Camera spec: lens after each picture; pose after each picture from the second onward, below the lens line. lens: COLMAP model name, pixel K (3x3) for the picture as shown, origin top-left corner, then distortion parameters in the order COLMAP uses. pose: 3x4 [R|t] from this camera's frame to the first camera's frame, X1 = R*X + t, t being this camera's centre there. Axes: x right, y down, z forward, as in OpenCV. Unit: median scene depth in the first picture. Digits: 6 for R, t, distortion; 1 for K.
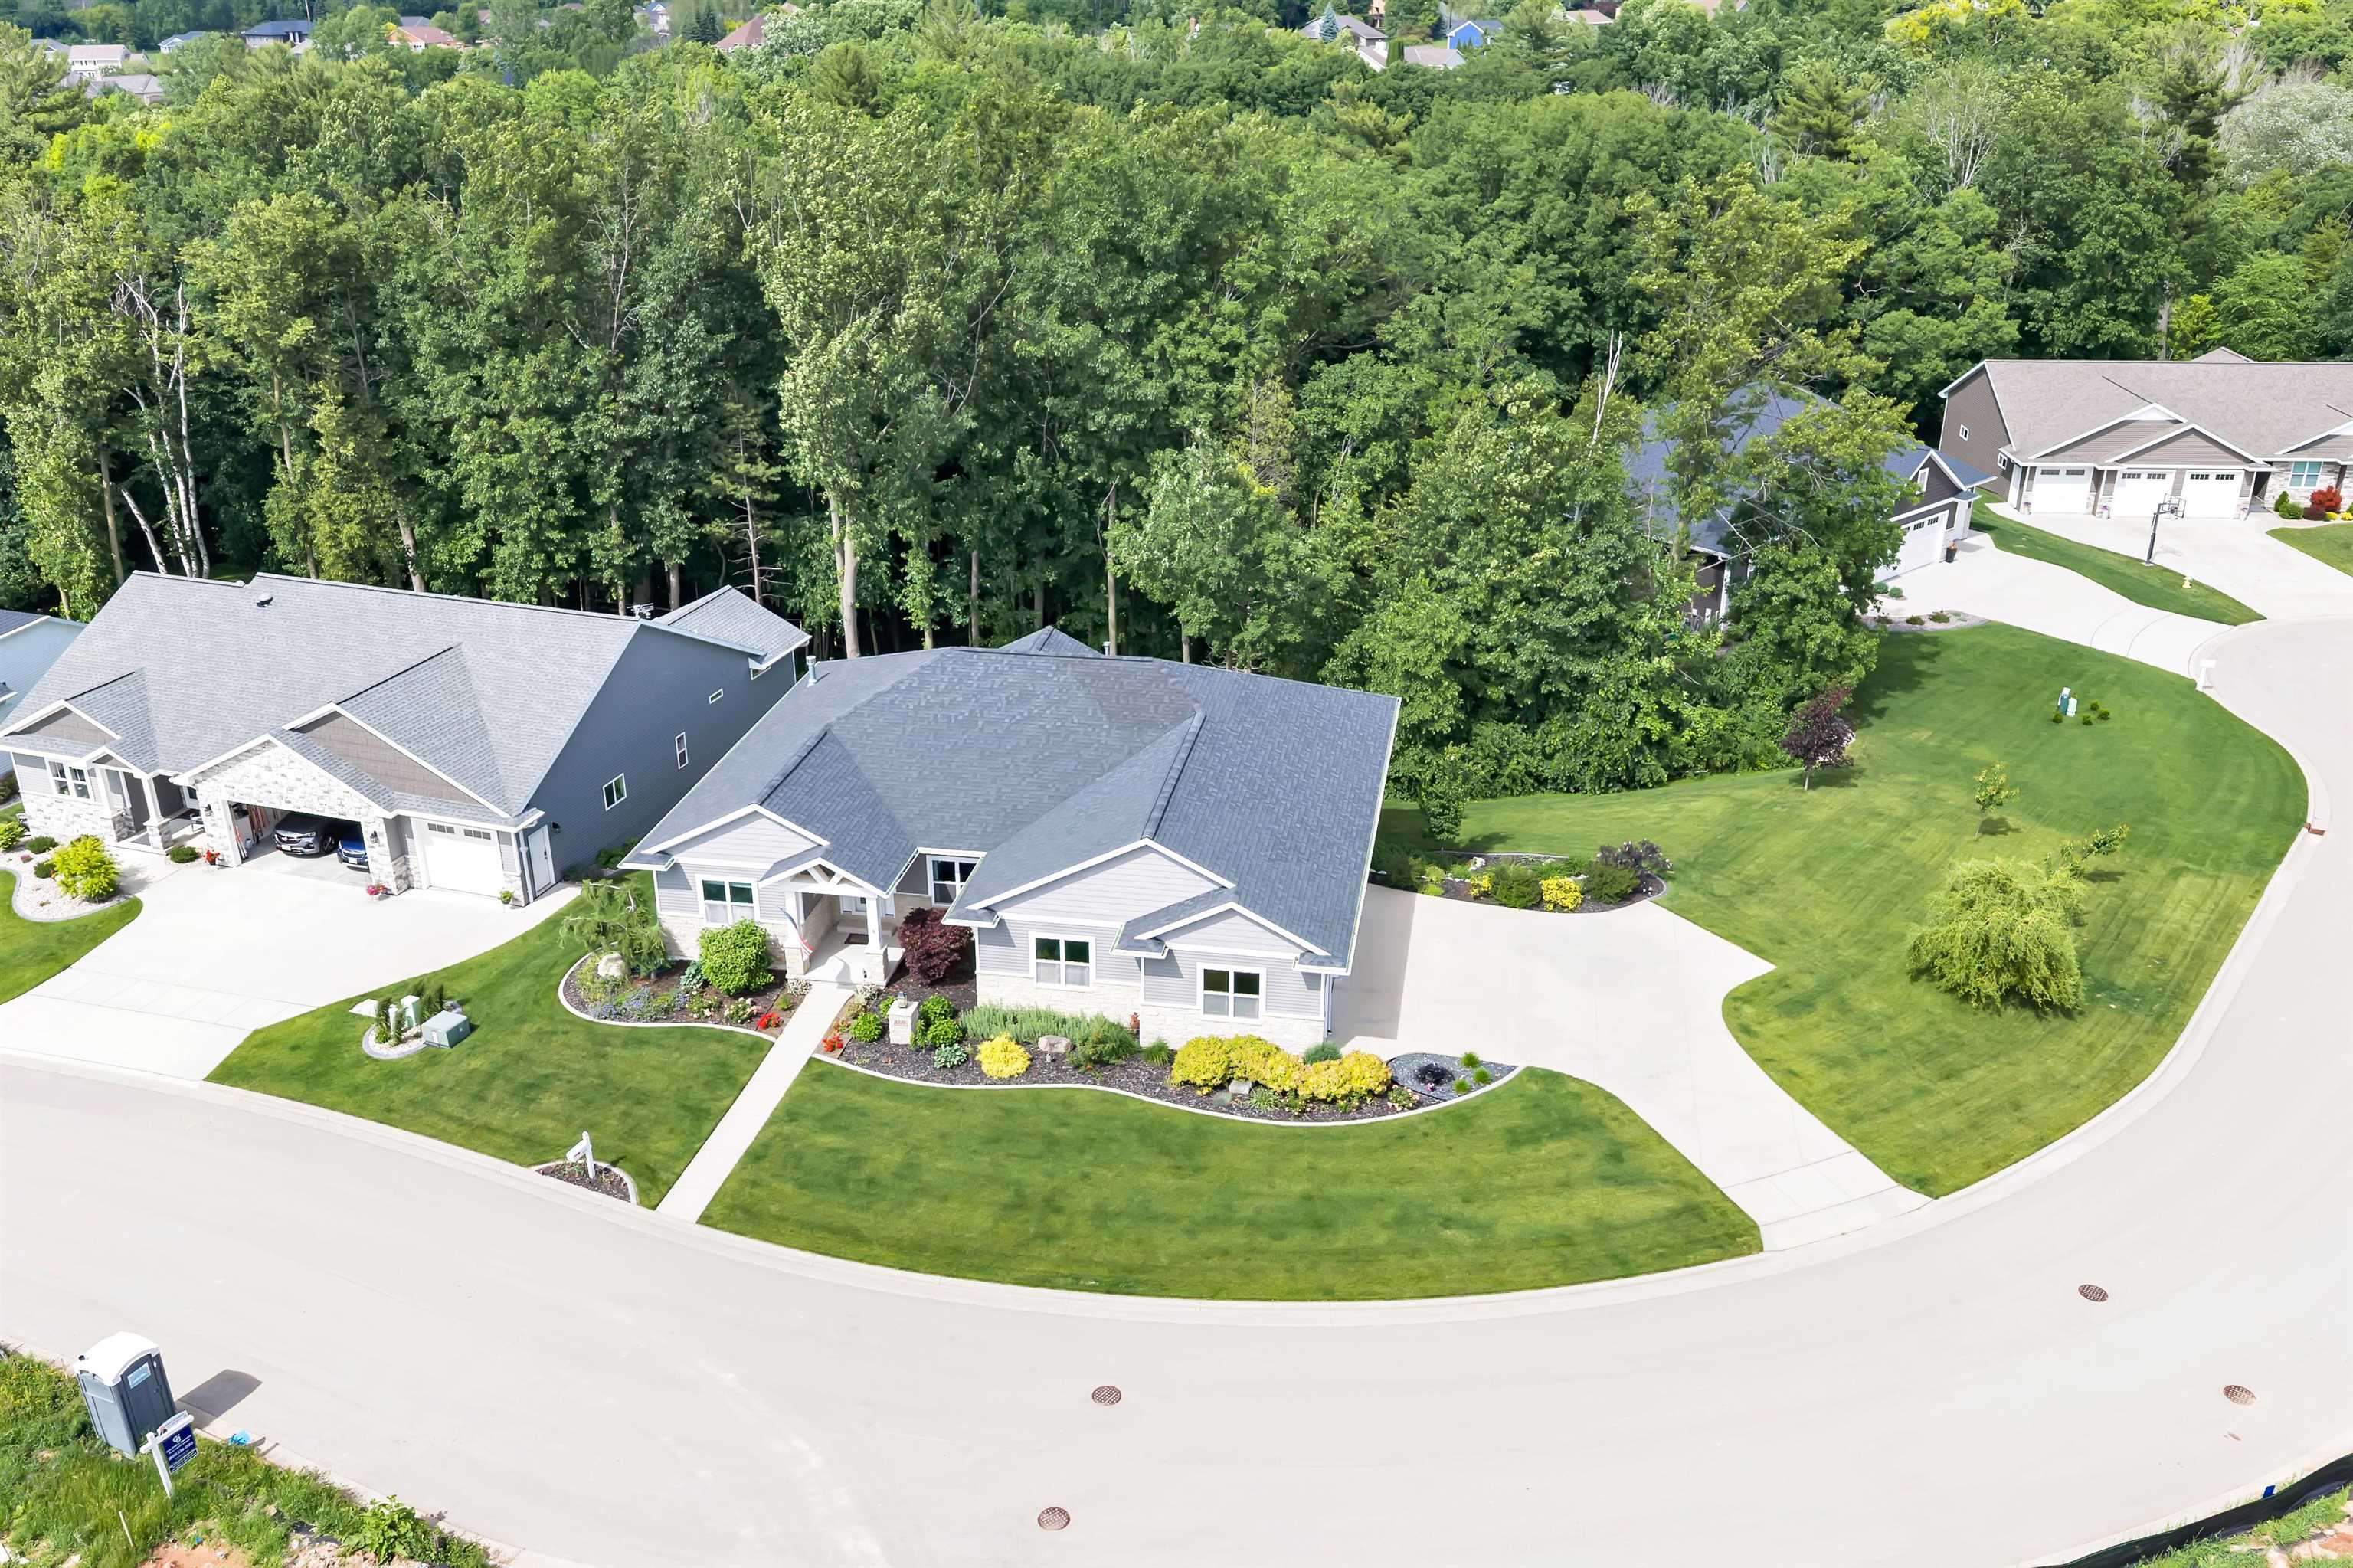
lens RADIAL K [[1965.0, 0, 1229.7], [0, 1965.0, 785.5], [0, 0, 1]] dist [0.013767, -0.029187]
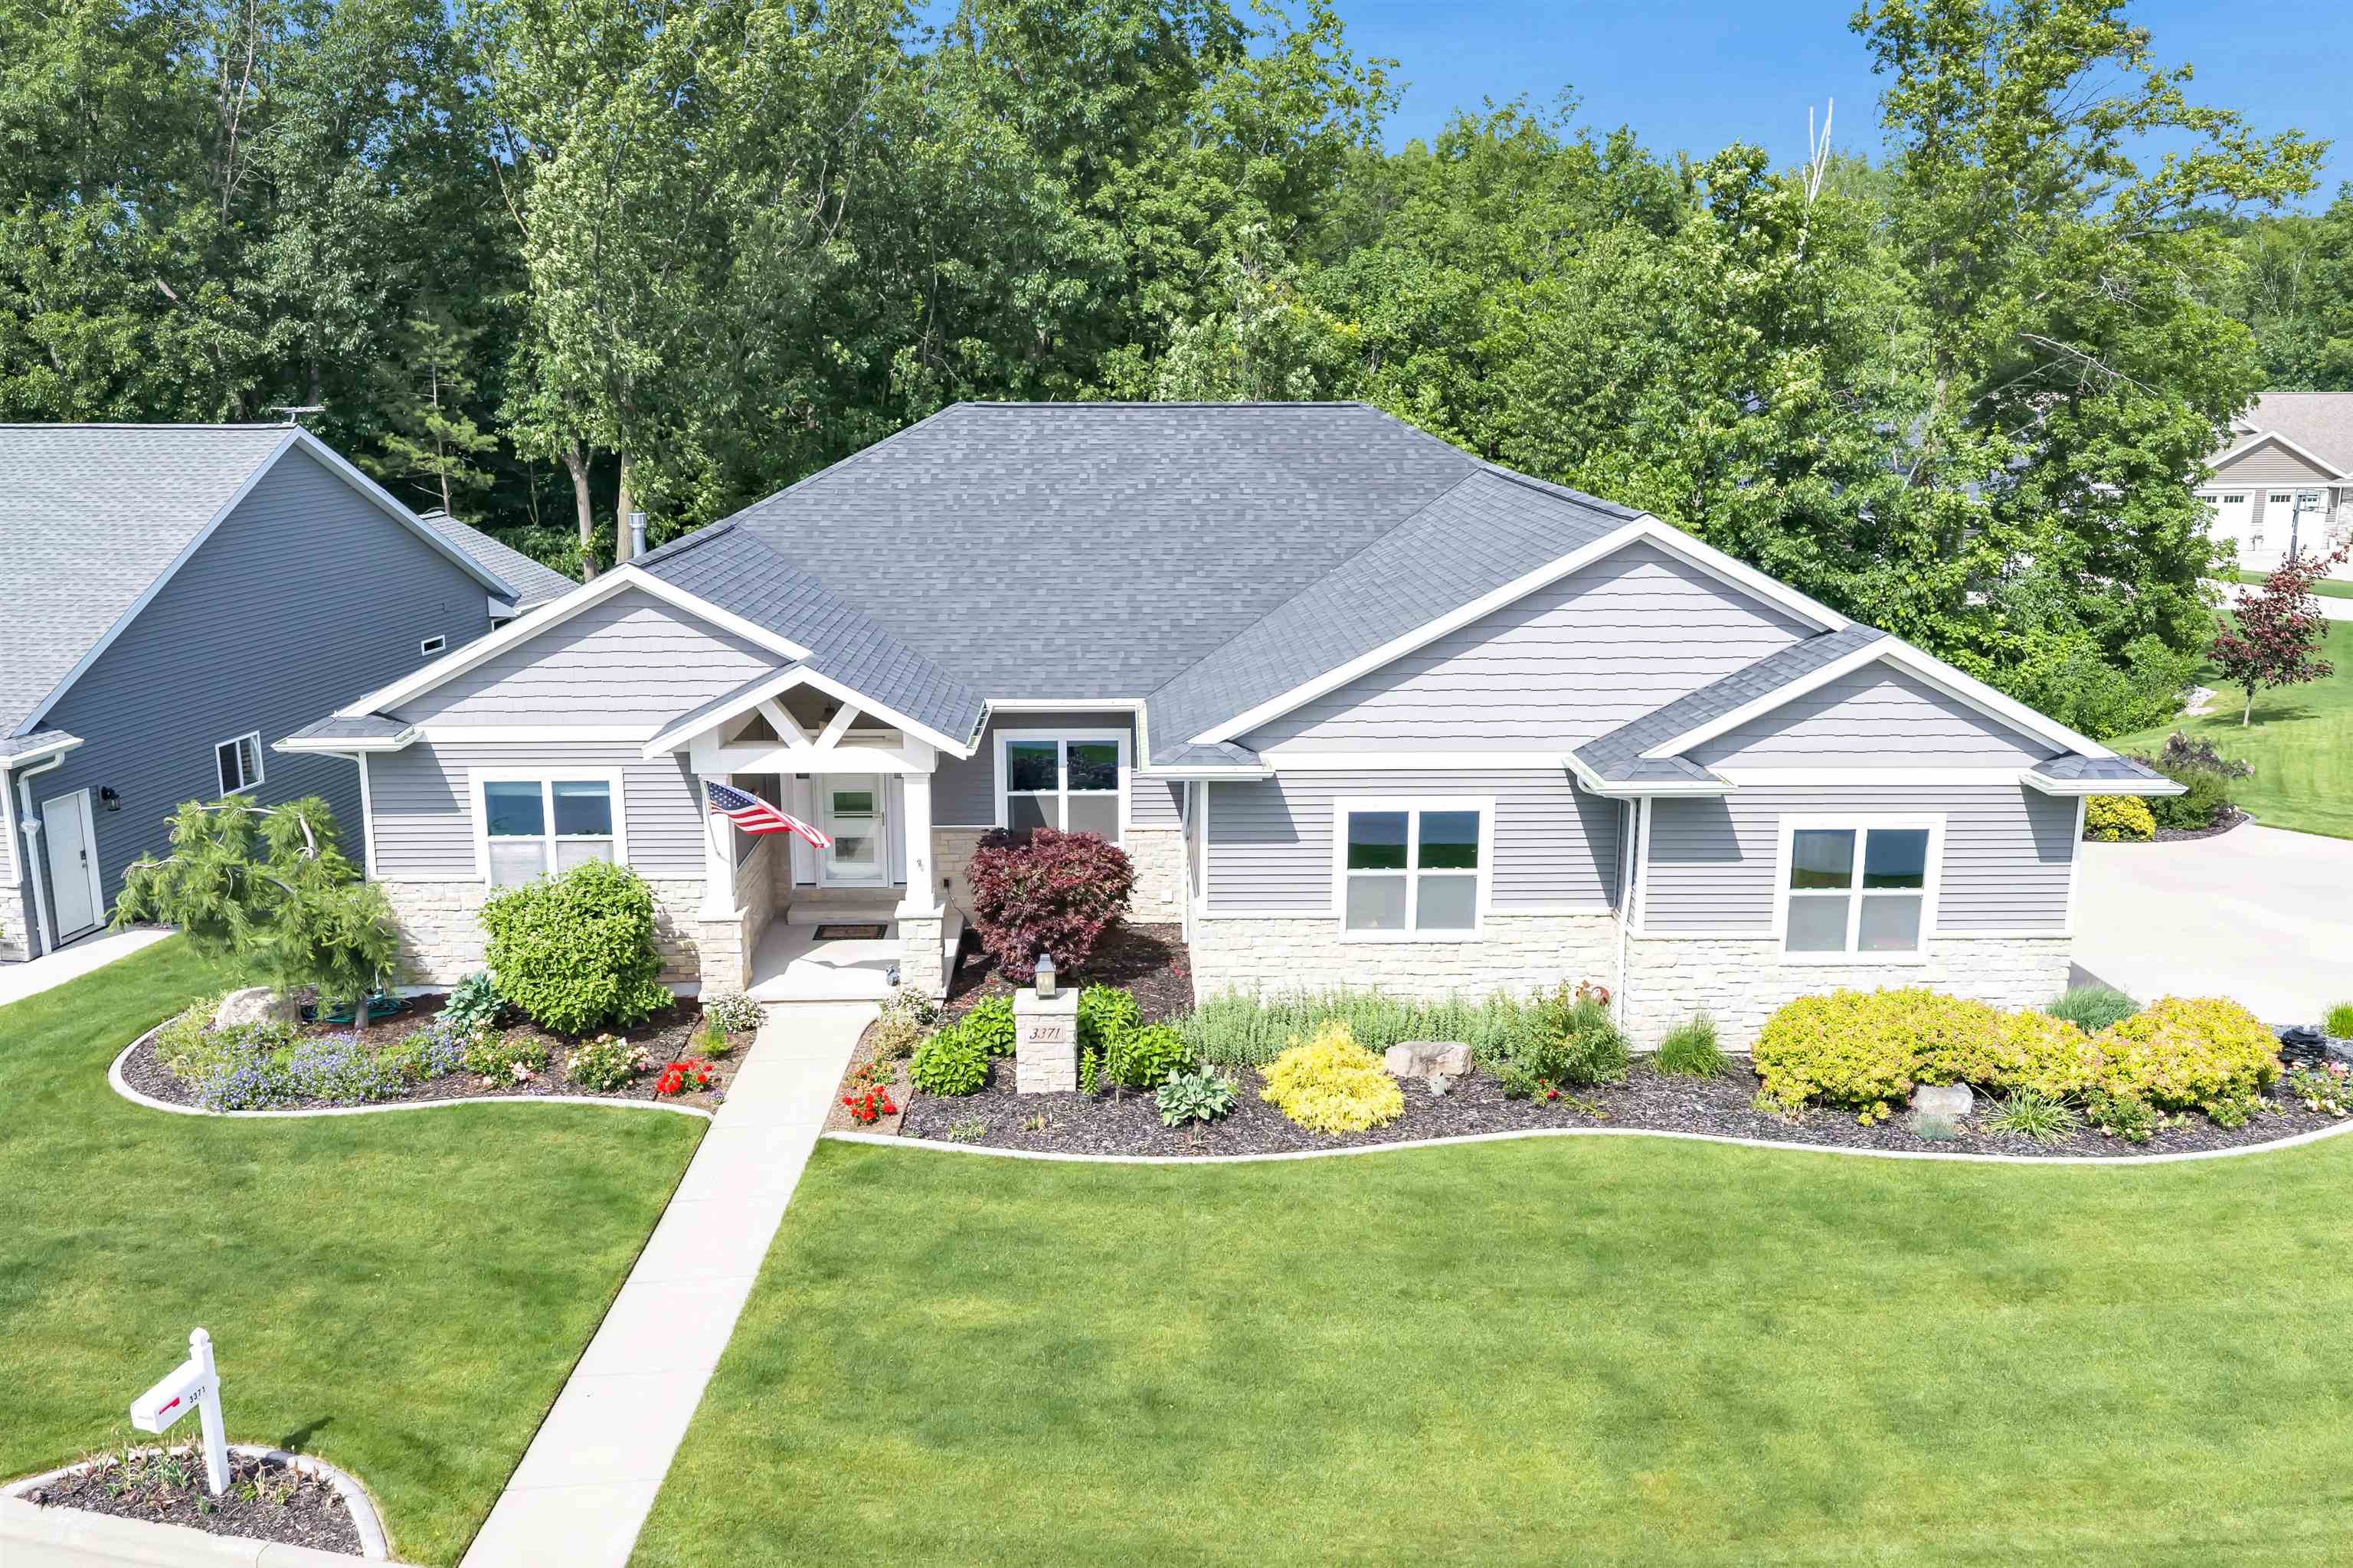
lens RADIAL K [[1965.0, 0, 1229.7], [0, 1965.0, 785.5], [0, 0, 1]] dist [0.013767, -0.029187]
pose [[0.980717, -0.044335, 0.190340, -0.195366], [0.078641, 0.981125, -0.176662, 0.137865], [-0.178915, 0.188224, 0.965692, 0.573983]]
